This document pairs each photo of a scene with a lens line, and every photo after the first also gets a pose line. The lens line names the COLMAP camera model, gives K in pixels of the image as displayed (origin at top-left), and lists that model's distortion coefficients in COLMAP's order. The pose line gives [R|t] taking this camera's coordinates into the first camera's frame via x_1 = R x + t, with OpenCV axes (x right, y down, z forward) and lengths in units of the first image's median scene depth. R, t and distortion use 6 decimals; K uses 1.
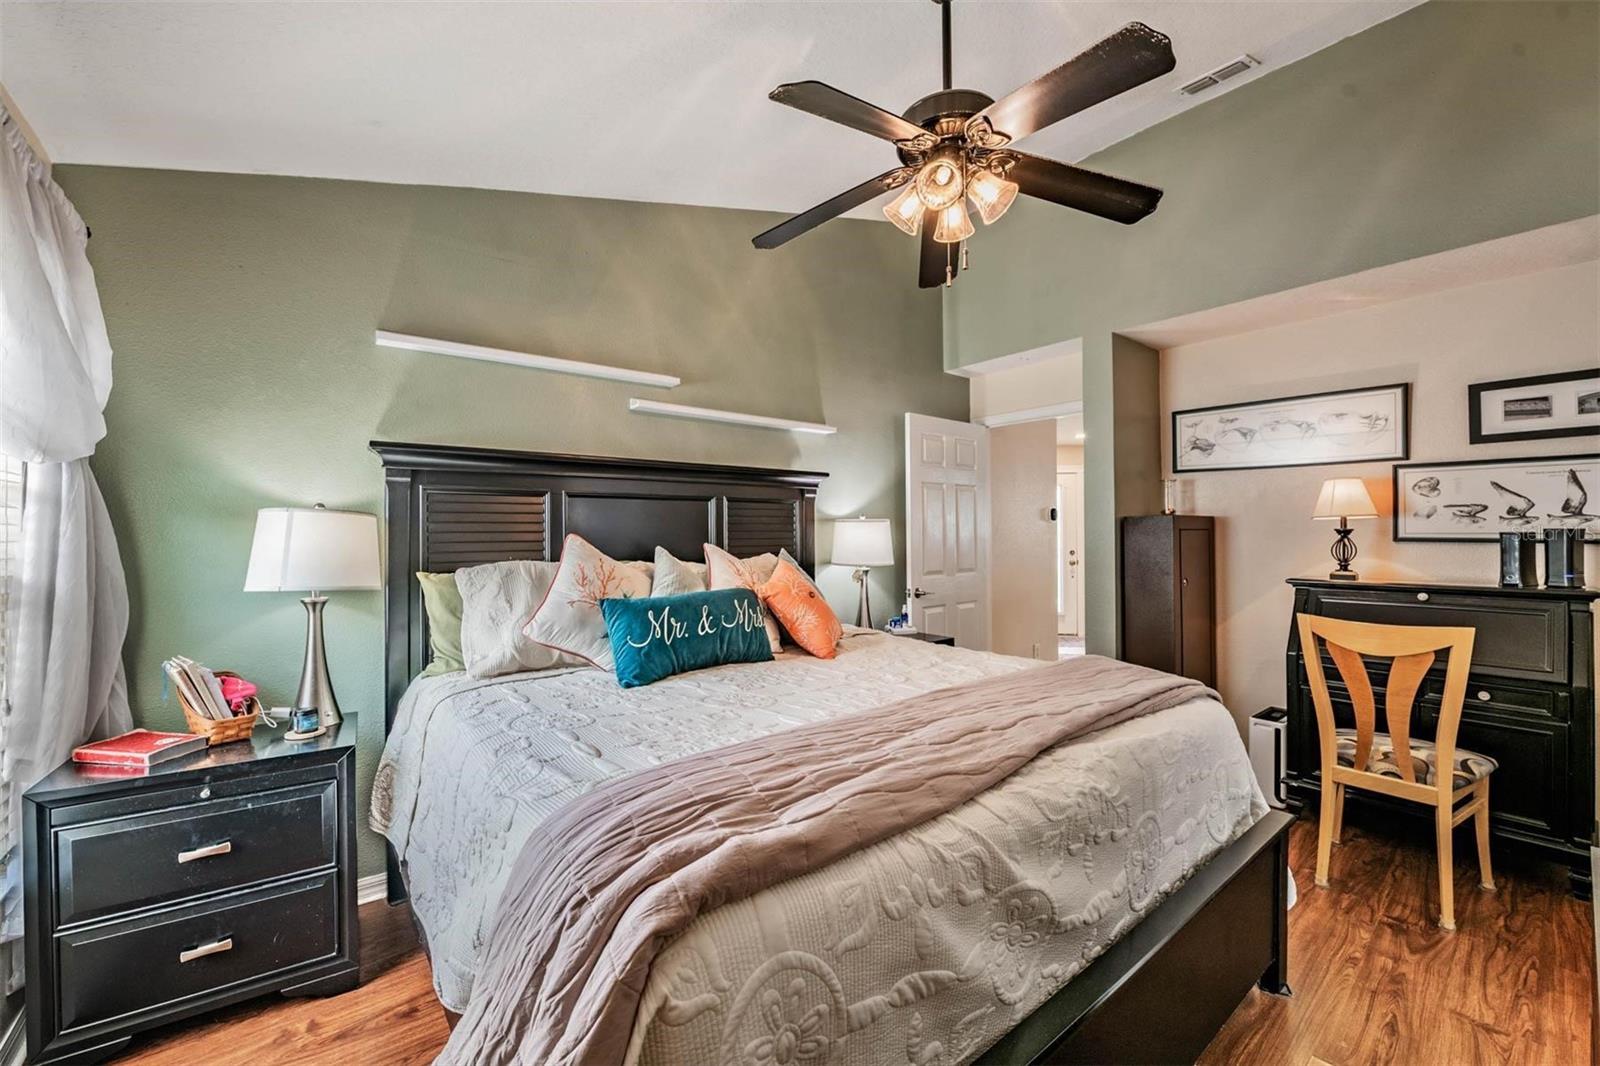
lens RADIAL K [[626.7, 0, 800.7], [0, 626.7, 527.0], [0, 0, 1]] dist [-0.014731, -0.000146]
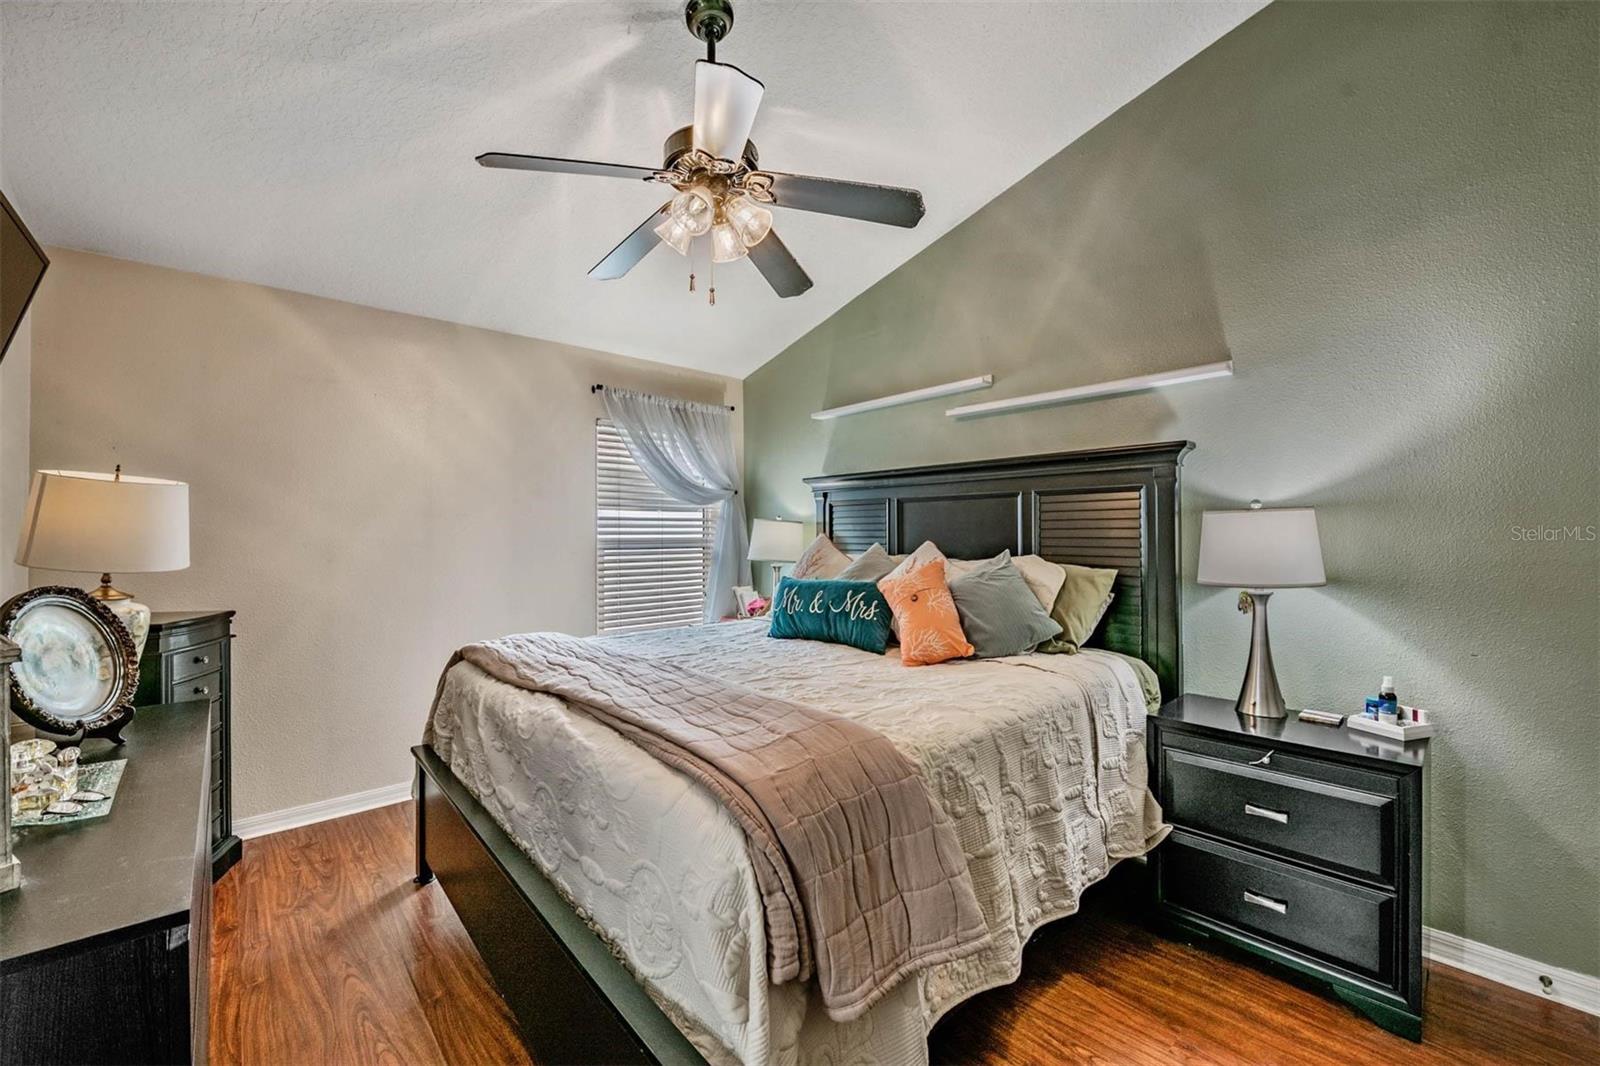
lens RADIAL K [[626.7, 0, 800.7], [0, 626.7, 527.0], [0, 0, 1]] dist [-0.014731, -0.000146]
pose [[0.083206, -0.007076, -0.996507, 0.779761], [0.014081, 0.999883, -0.005924, 0.005618], [0.996433, -0.013539, 0.083296, 0.627023]]
